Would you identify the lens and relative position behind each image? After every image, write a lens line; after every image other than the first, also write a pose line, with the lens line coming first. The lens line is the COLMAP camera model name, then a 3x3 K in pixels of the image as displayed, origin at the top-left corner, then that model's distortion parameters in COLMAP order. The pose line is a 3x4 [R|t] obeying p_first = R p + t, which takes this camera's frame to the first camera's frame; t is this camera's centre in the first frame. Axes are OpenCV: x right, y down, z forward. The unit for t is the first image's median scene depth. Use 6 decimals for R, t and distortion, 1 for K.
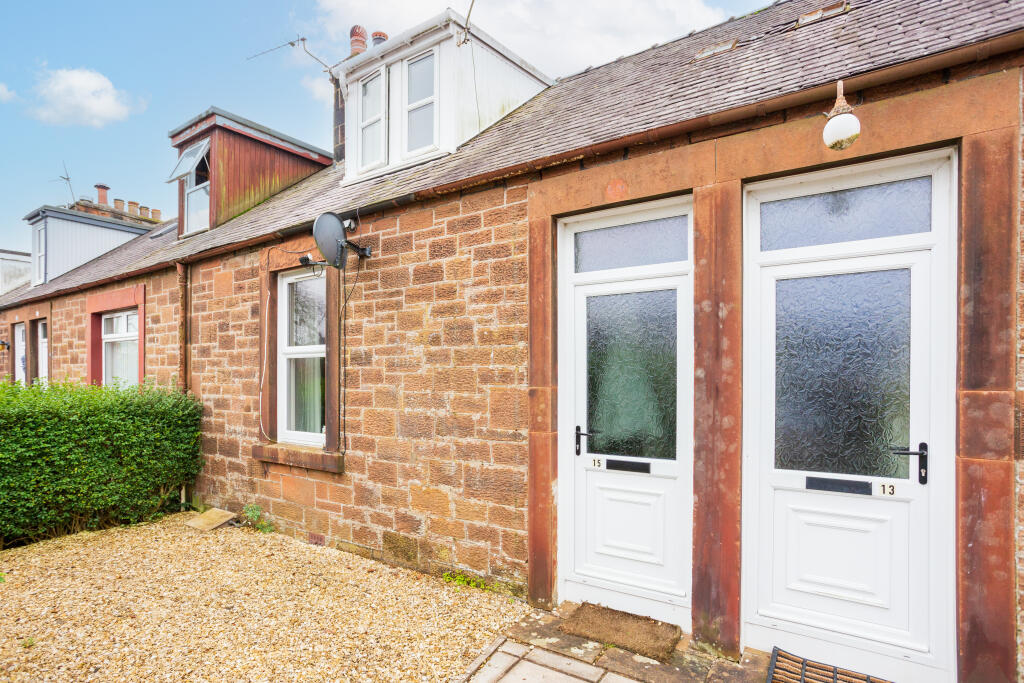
lens RADIAL K [[504.2, 0, 509.5], [0, 504.2, 378.3], [0, 0, 1]] dist [-0.018808, 0.000845]
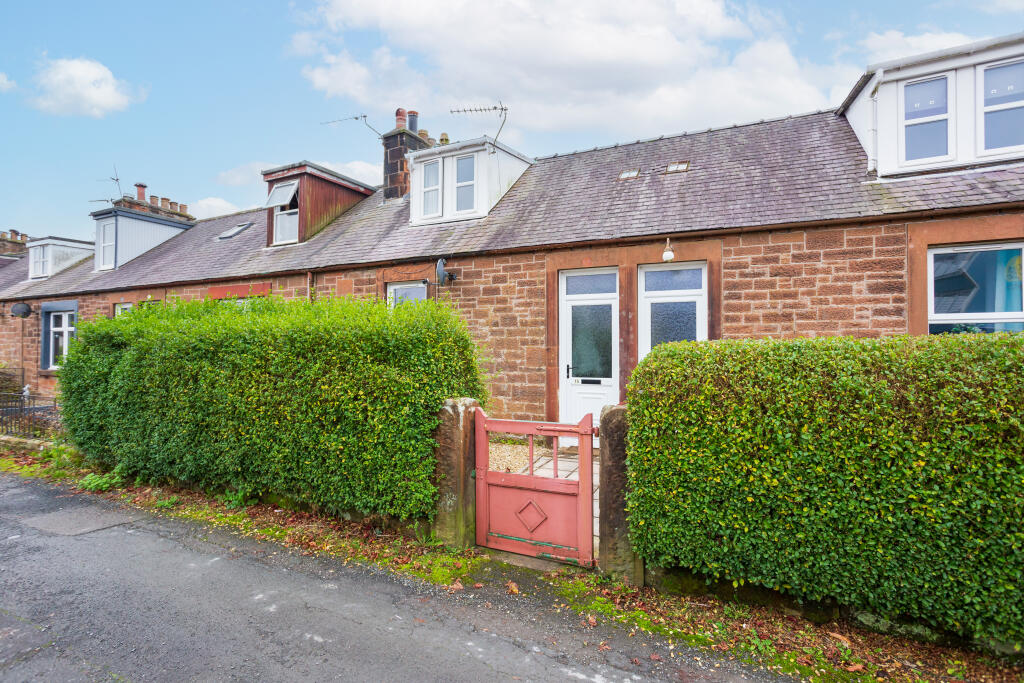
lens RADIAL K [[495.2, 0, 510.1], [0, 495.2, 342.3], [0, 0, 1]] dist [-0.060689, 0.040581]
pose [[0.990648, 0.001453, 0.136434, -0.364591], [0.000279, 0.999920, -0.012676, 0.022075], [-0.136442, 0.012595, 0.990568, -0.979828]]
